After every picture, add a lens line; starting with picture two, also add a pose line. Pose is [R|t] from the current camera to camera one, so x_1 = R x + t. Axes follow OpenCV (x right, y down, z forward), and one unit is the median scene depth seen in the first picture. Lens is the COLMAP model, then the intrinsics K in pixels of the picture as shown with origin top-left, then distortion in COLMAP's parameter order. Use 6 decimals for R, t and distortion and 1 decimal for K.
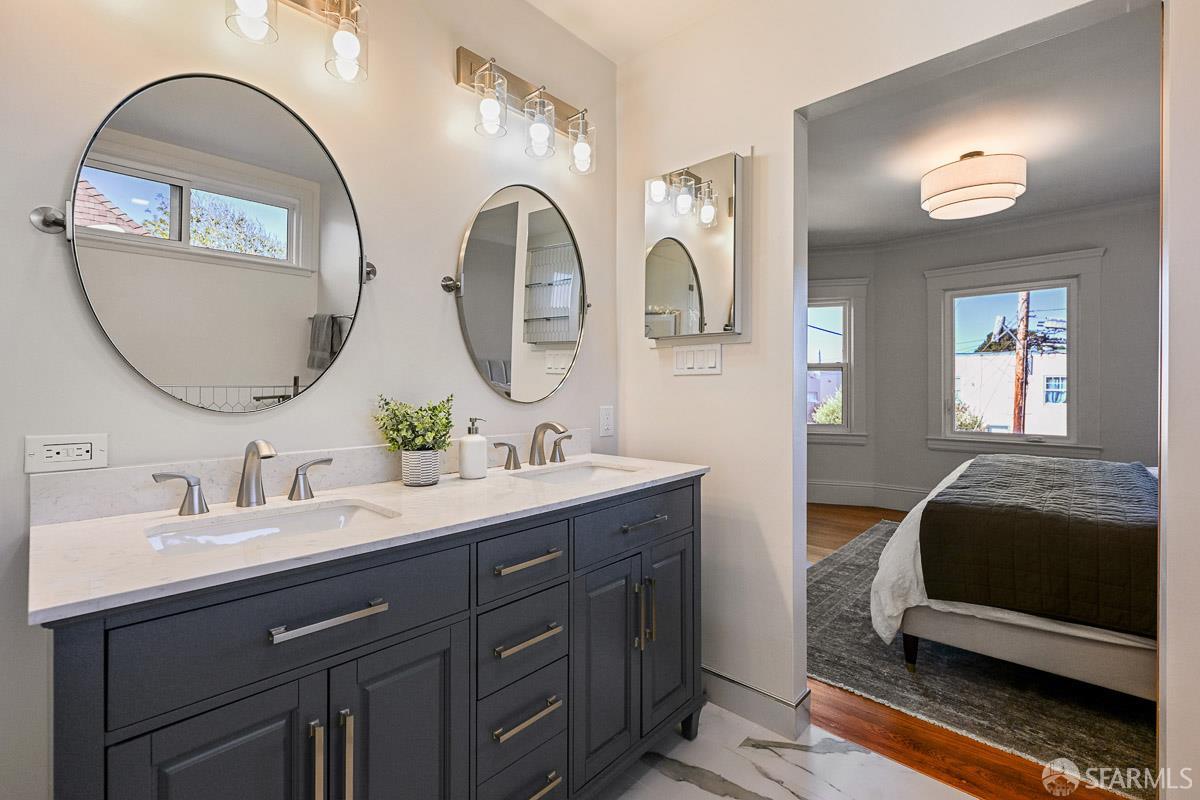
lens RADIAL K [[512.0, 0, 603.3], [0, 512.0, 389.9], [0, 0, 1]] dist [-0.001526, -0.000859]
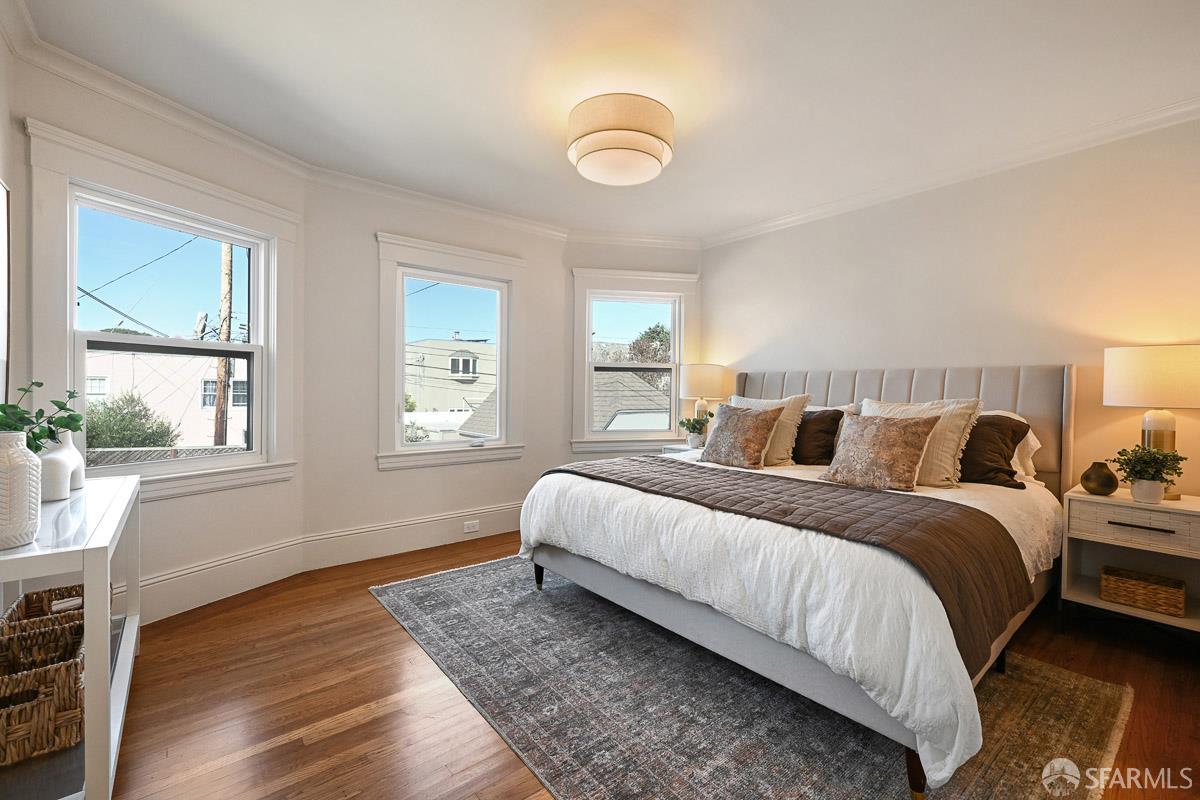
lens RADIAL K [[512.0, 0, 598.8], [0, 512.0, 399.9], [0, 0, 1]] dist [-0.001526, -0.000859]
pose [[0.149130, -0.008728, 0.988779, -0.054961], [-0.003279, 0.999951, 0.009321, 0.004037], [-0.988812, -0.004632, 0.149094, 0.524338]]
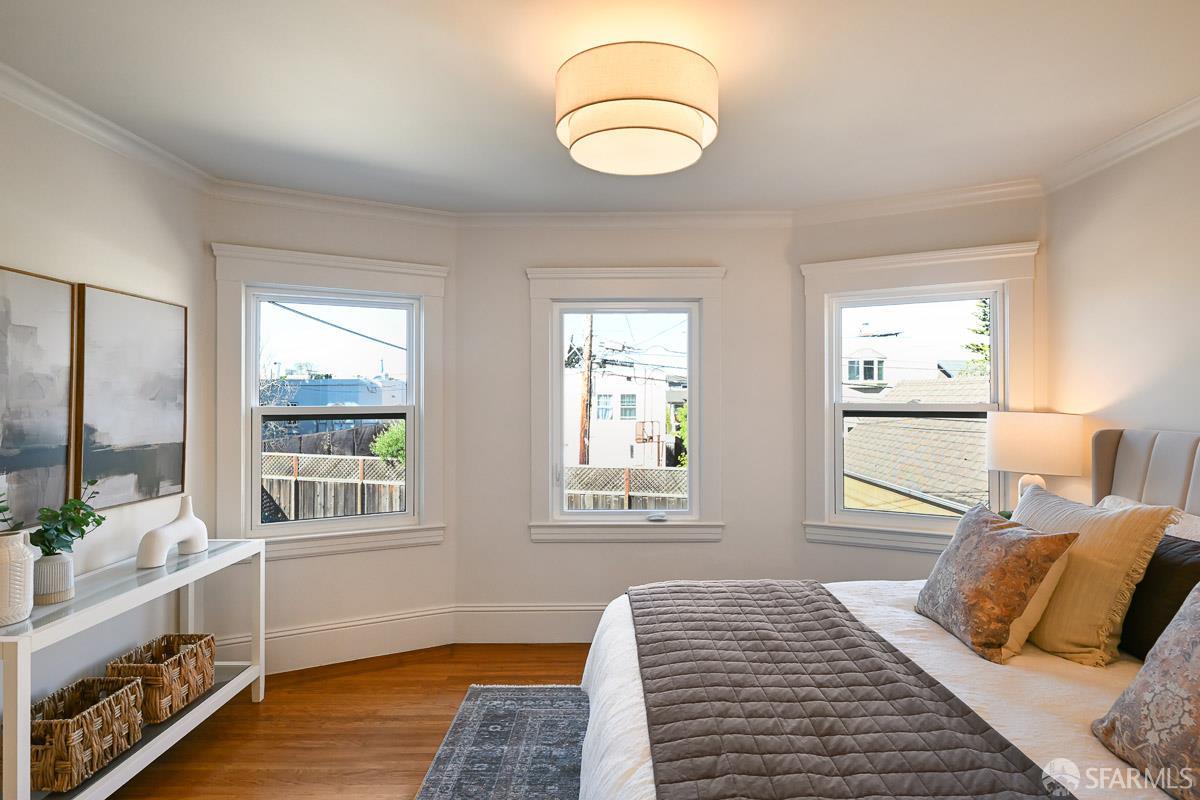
lens RADIAL K [[636.3, 0, 601.2], [0, 636.3, 392.9], [0, 0, 1]] dist [-0.001037, -0.001212]
pose [[0.744336, 0.008597, 0.667749, 0.147310], [0.001983, 0.999884, -0.015083, -0.056041], [-0.667802, 0.012551, 0.744233, 0.310089]]
